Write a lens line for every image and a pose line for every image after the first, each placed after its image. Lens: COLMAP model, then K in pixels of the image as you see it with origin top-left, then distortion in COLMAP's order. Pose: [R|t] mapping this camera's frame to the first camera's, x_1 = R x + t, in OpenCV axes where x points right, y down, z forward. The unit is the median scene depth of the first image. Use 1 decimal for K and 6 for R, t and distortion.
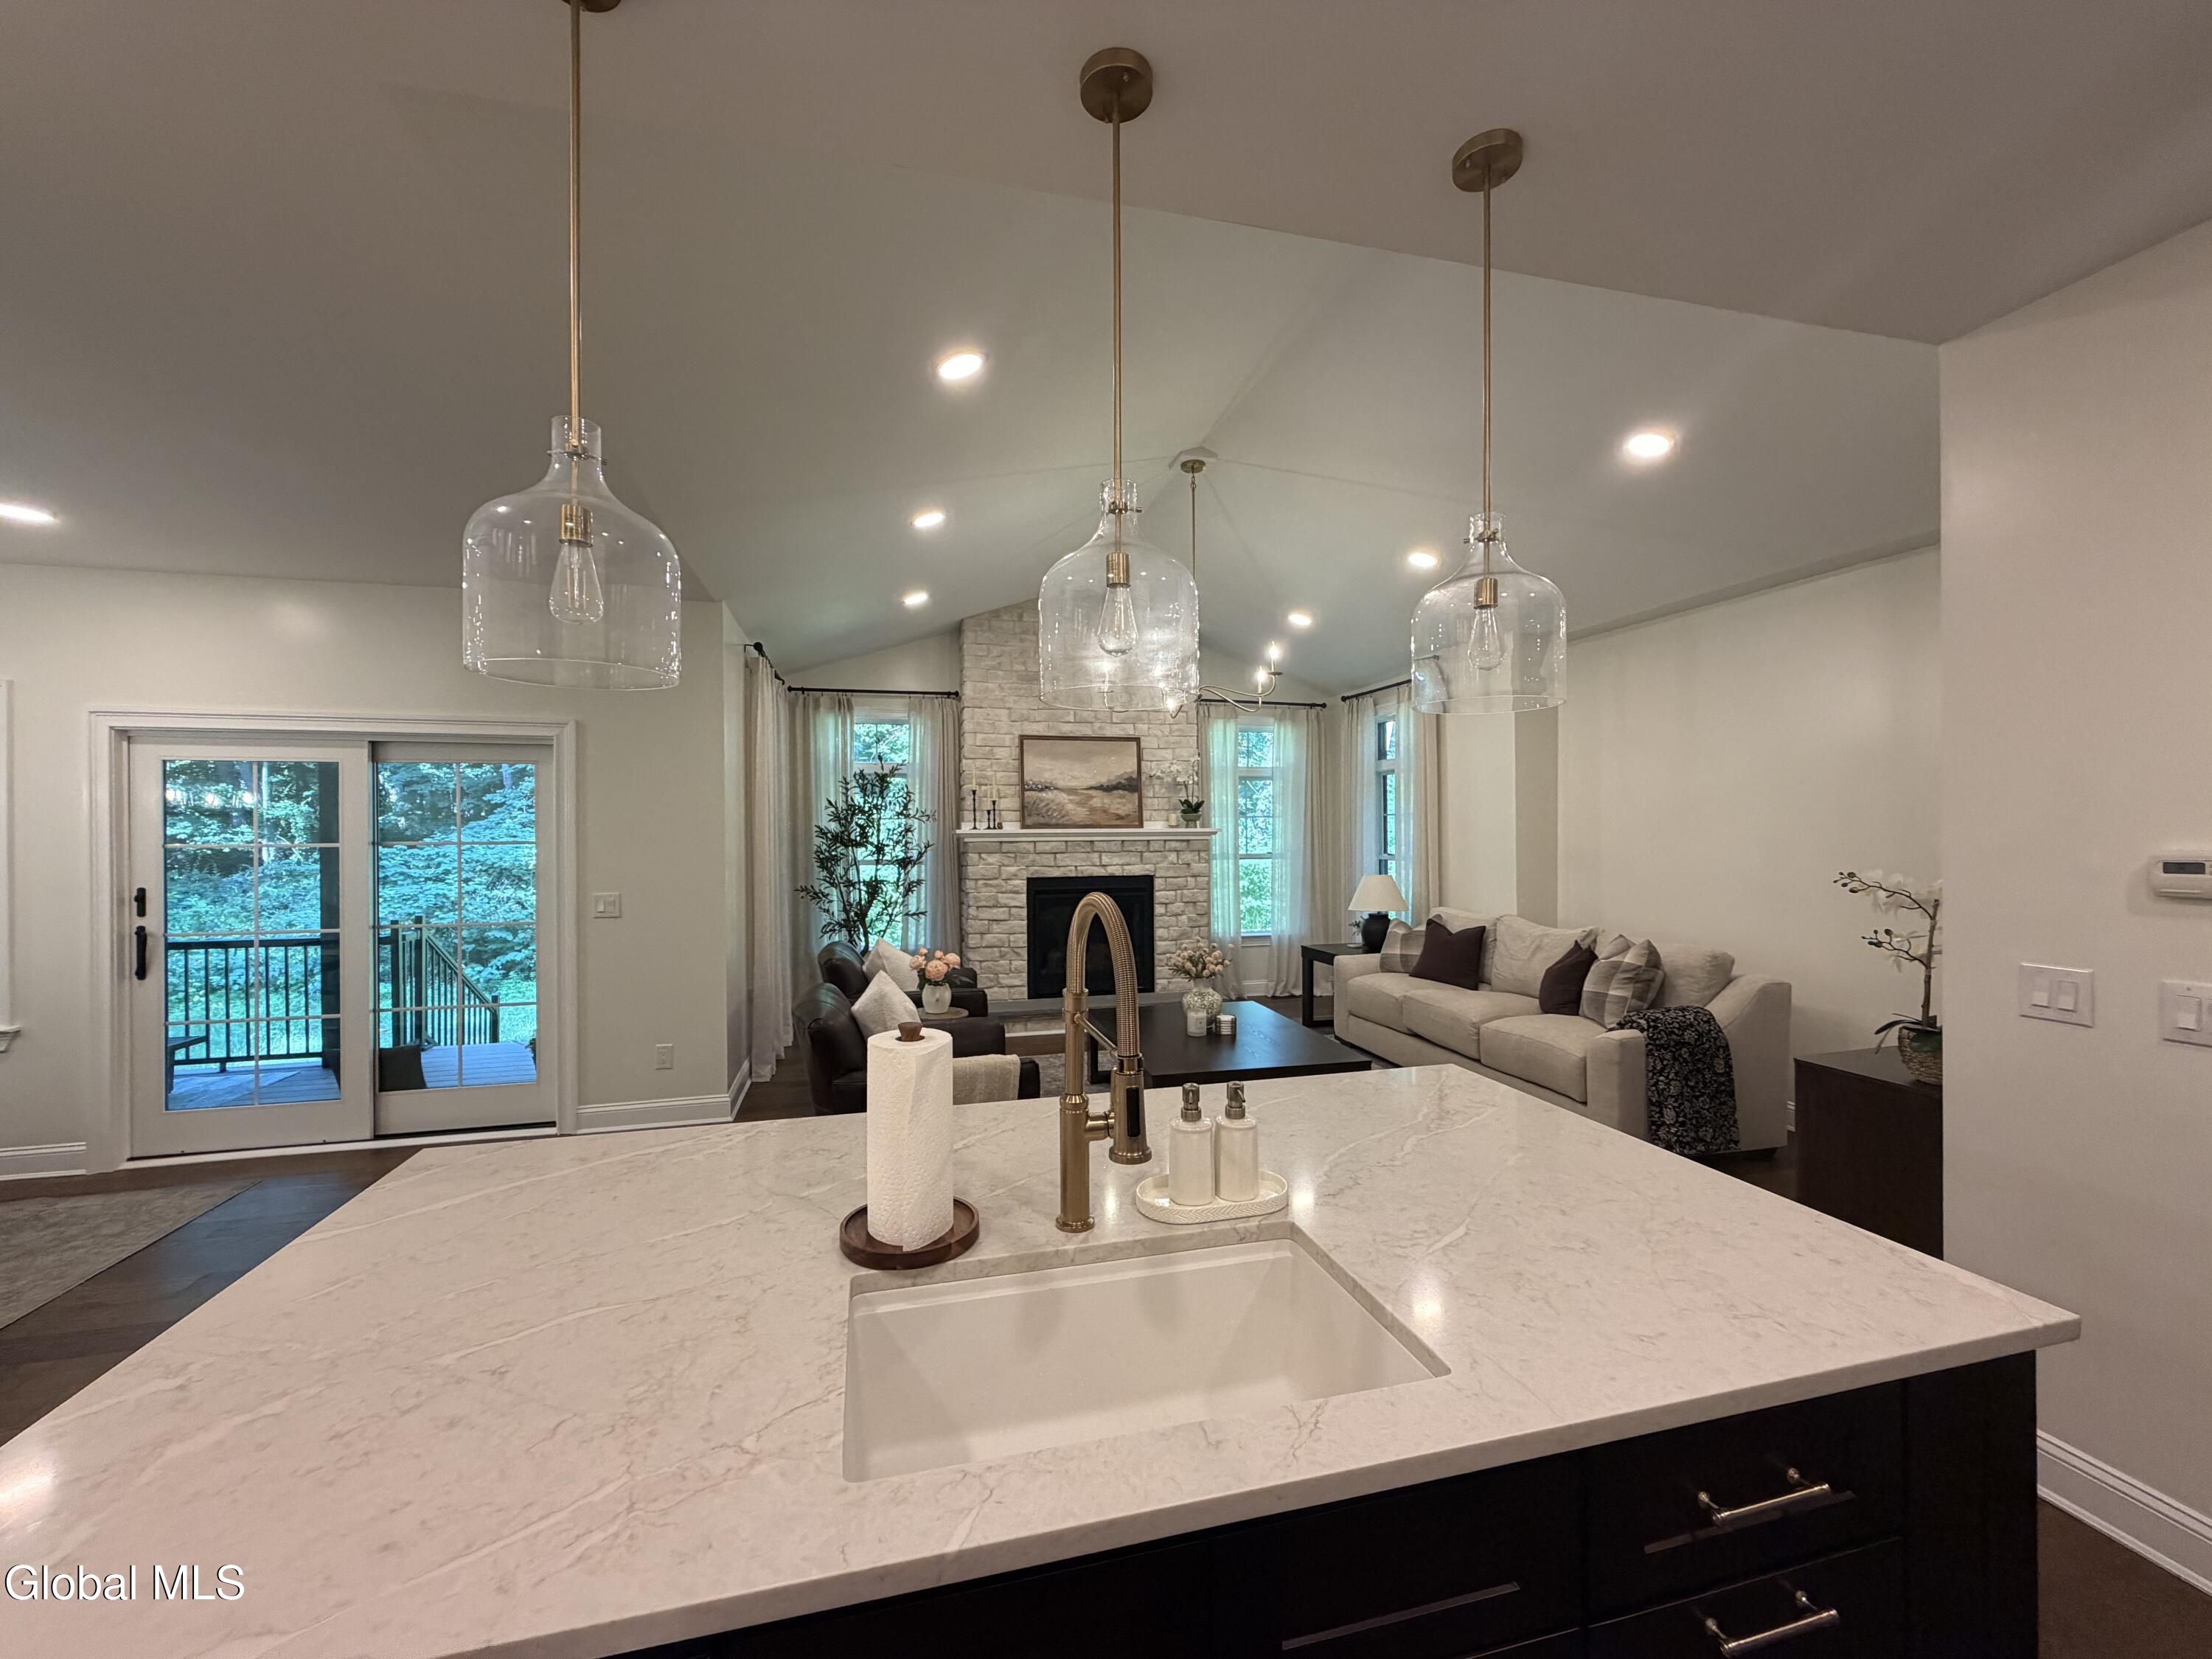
lens RADIAL K [[874.3, 0, 1106.0], [0, 874.3, 829.5], [0, 0, 1]] dist [-0.000872, -0.000083]
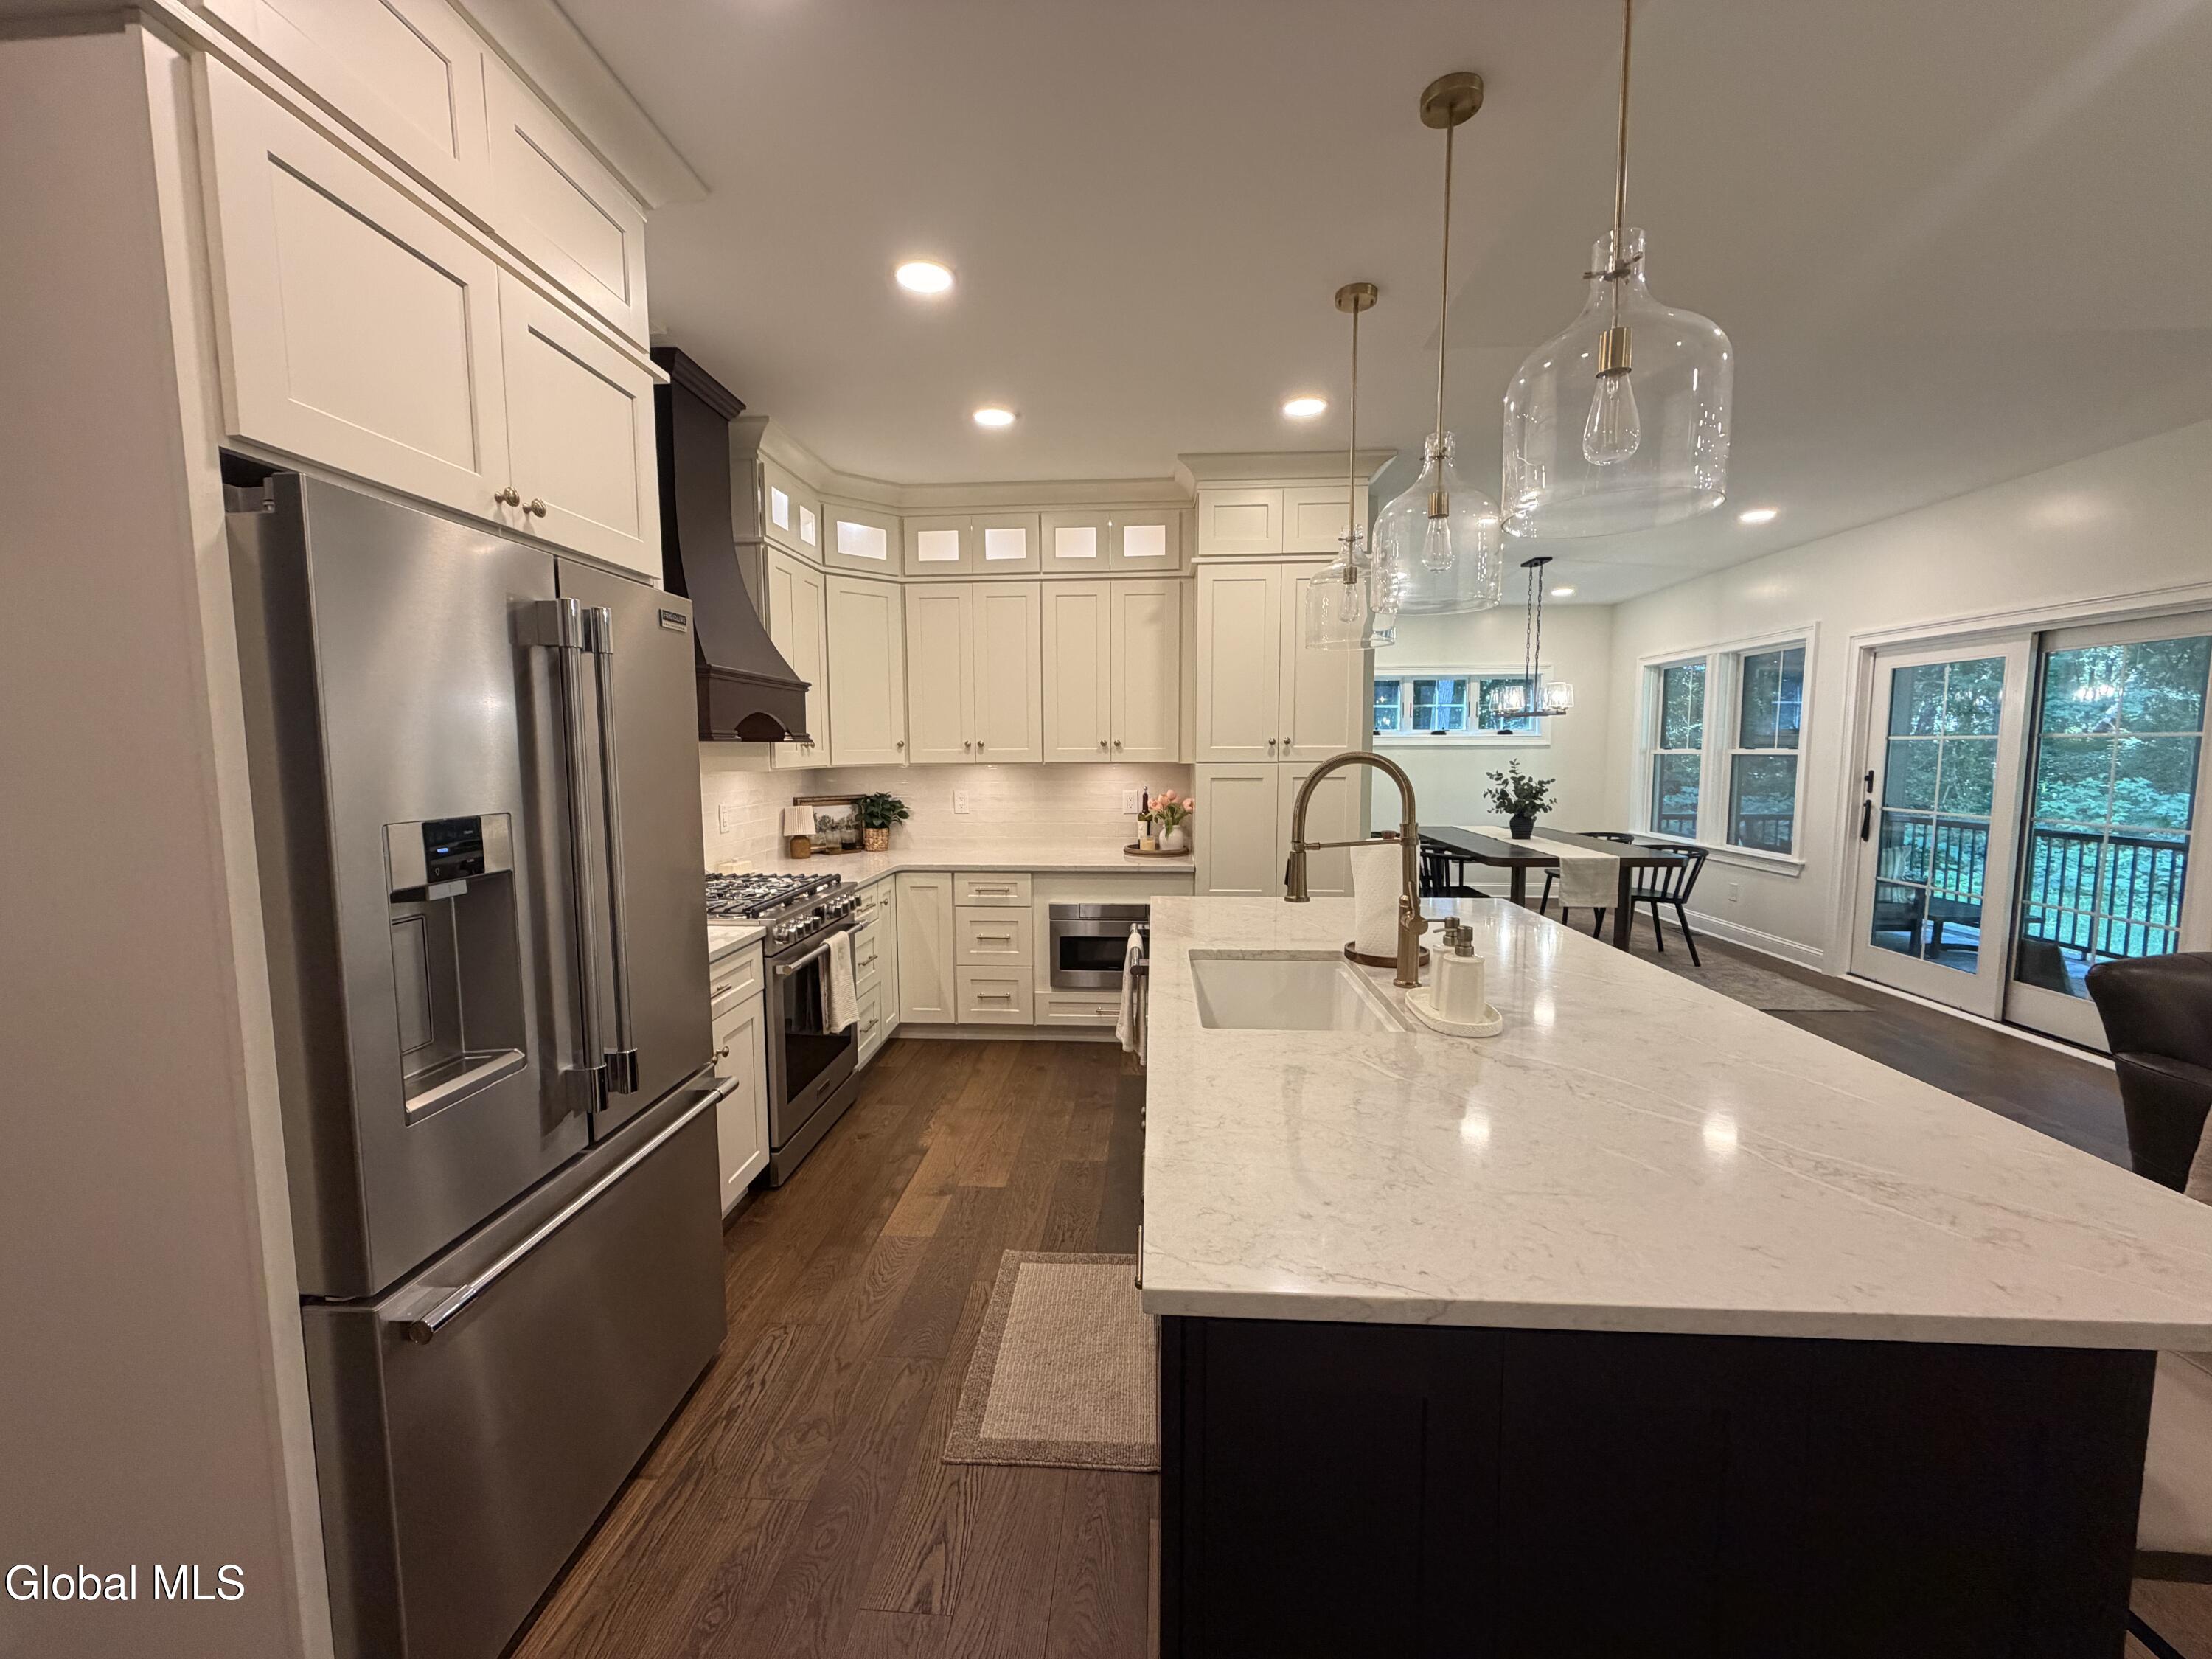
lens RADIAL K [[874.3, 0, 1106.0], [0, 874.3, 829.5], [0, 0, 1]] dist [-0.000872, -0.000083]
pose [[-0.294862, 0.098818, -0.950416, 0.128639], [0.007383, 0.994844, 0.101147, 0.004153], [0.955511, 0.022808, -0.294072, 0.083137]]
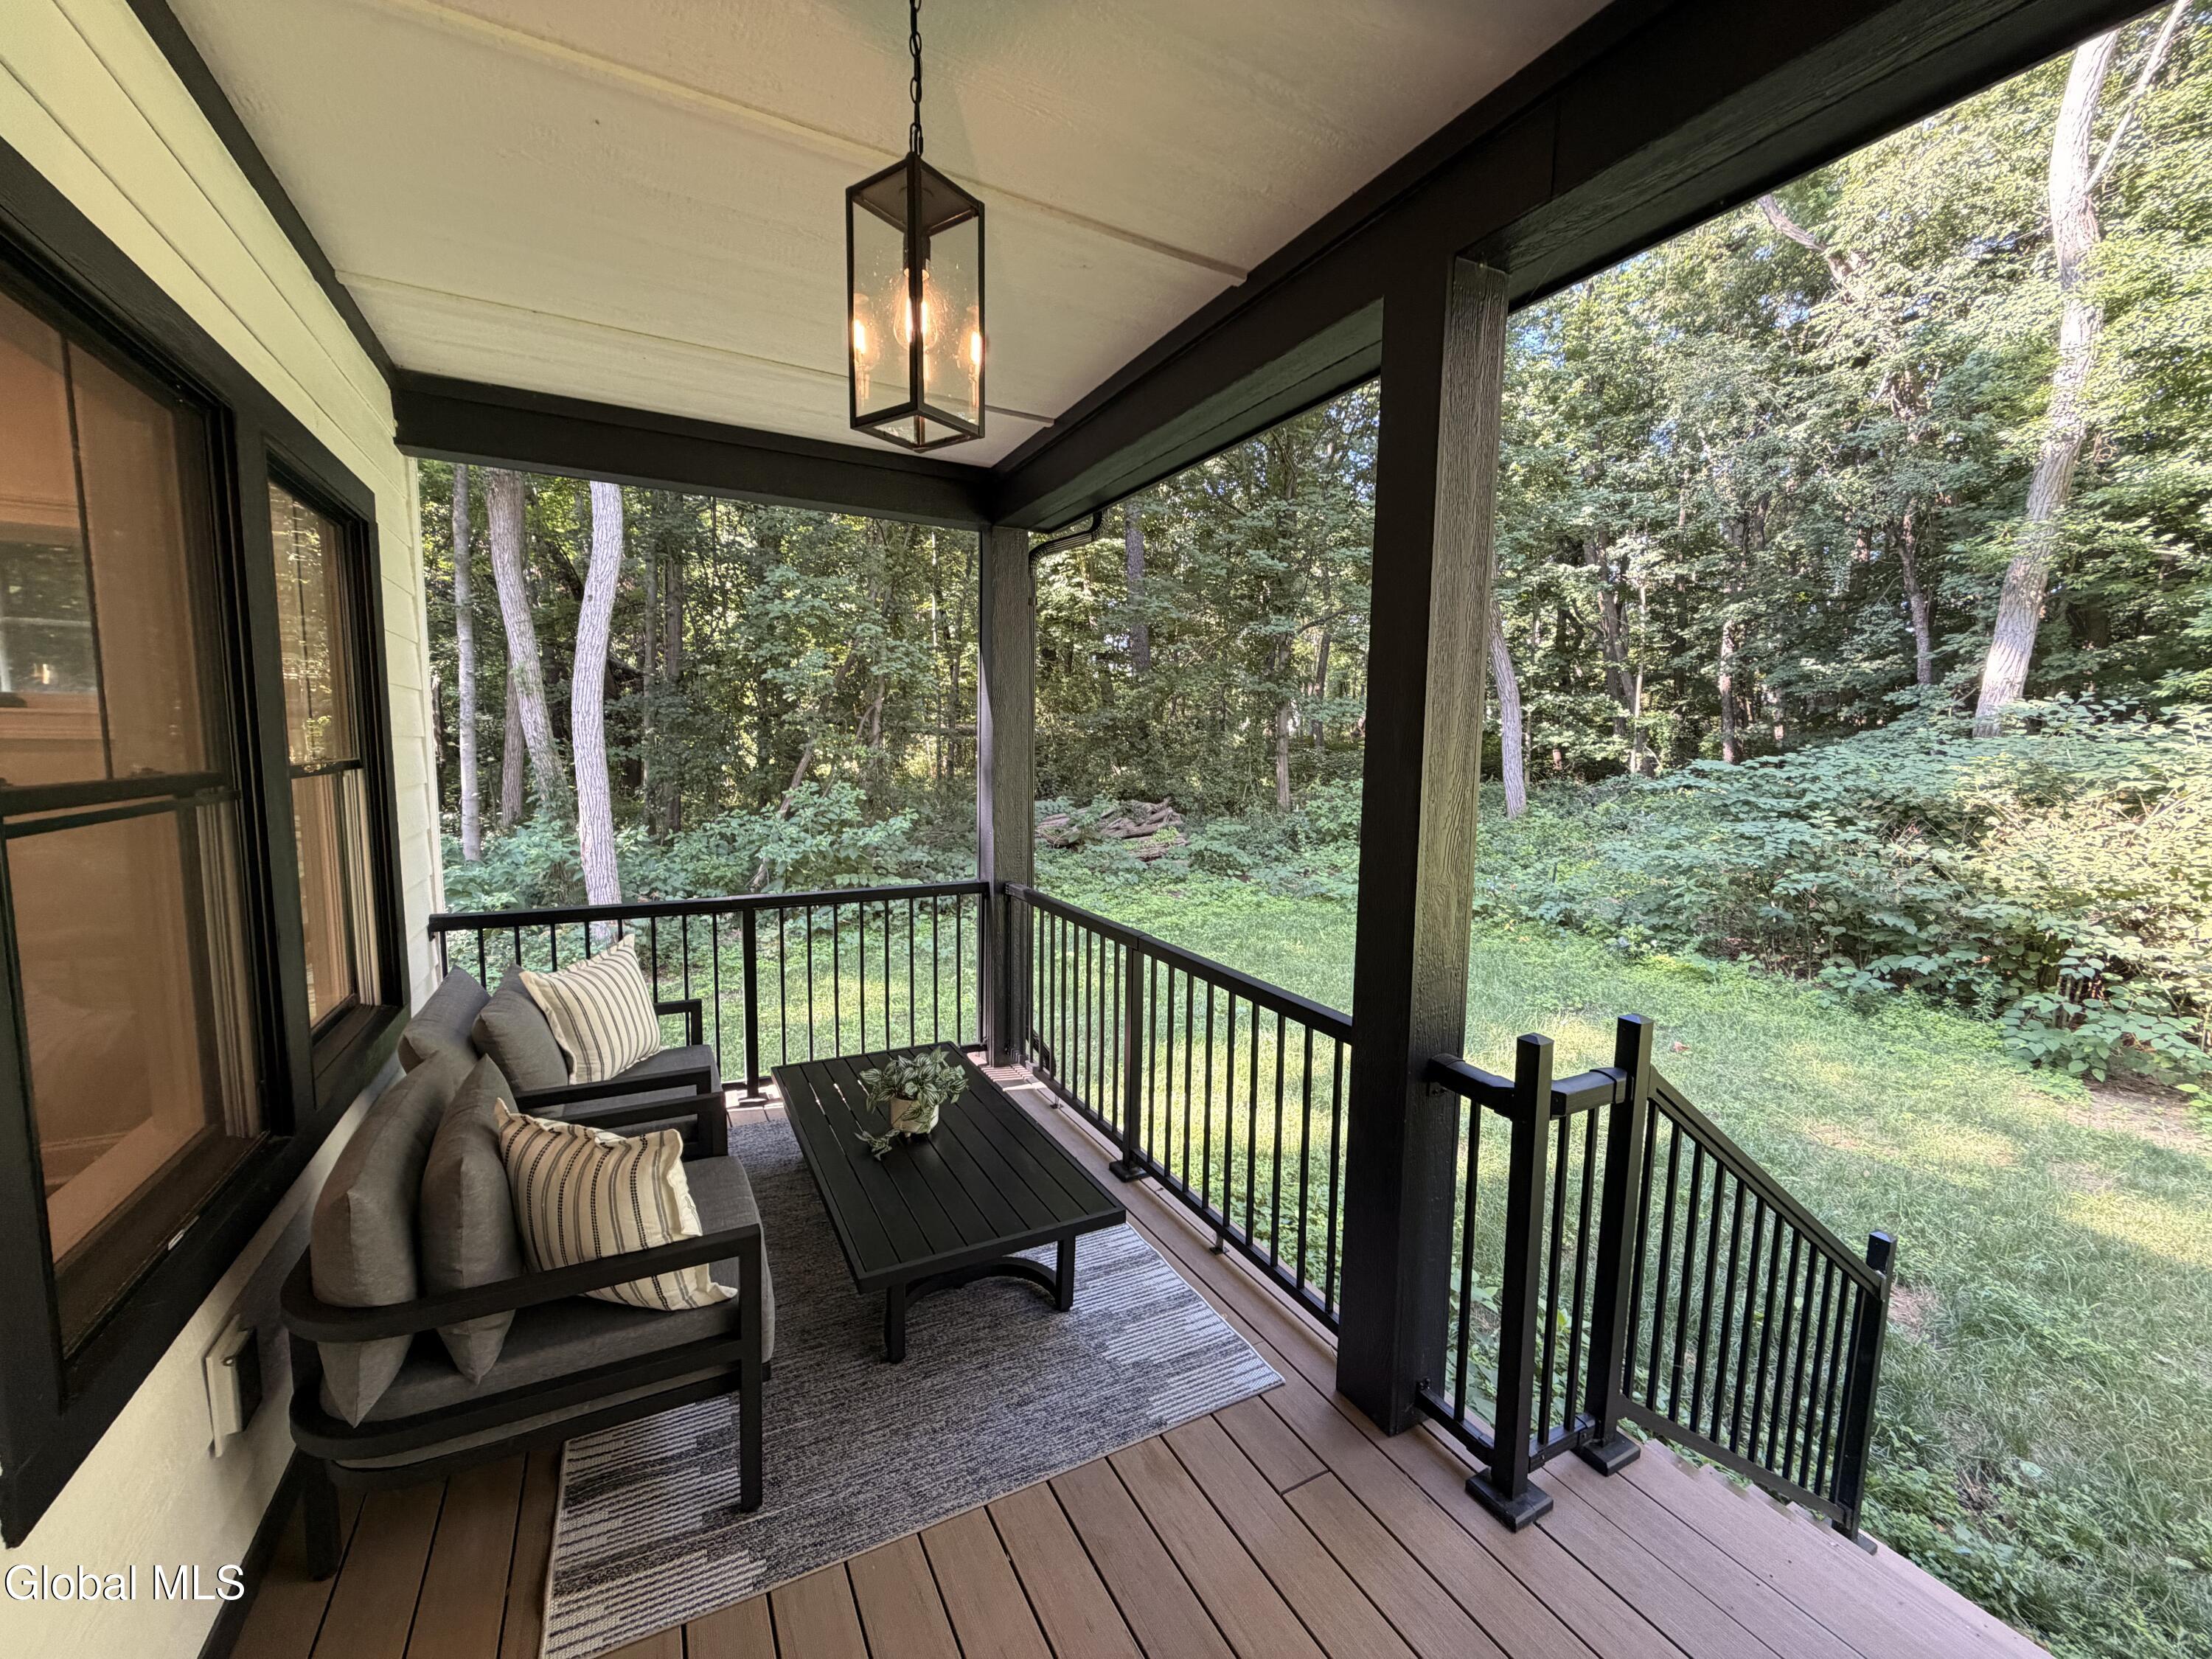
lens RADIAL K [[889.3, 0, 1106.0], [0, 889.3, 829.5], [0, 0, 1]] dist [-0.000418, -0.000003]
pose [[0.238018, 0.109696, -0.965046, -0.260321], [-0.017397, 0.993924, 0.108687, 0.004556], [0.971105, -0.009081, 0.238480, 0.359705]]
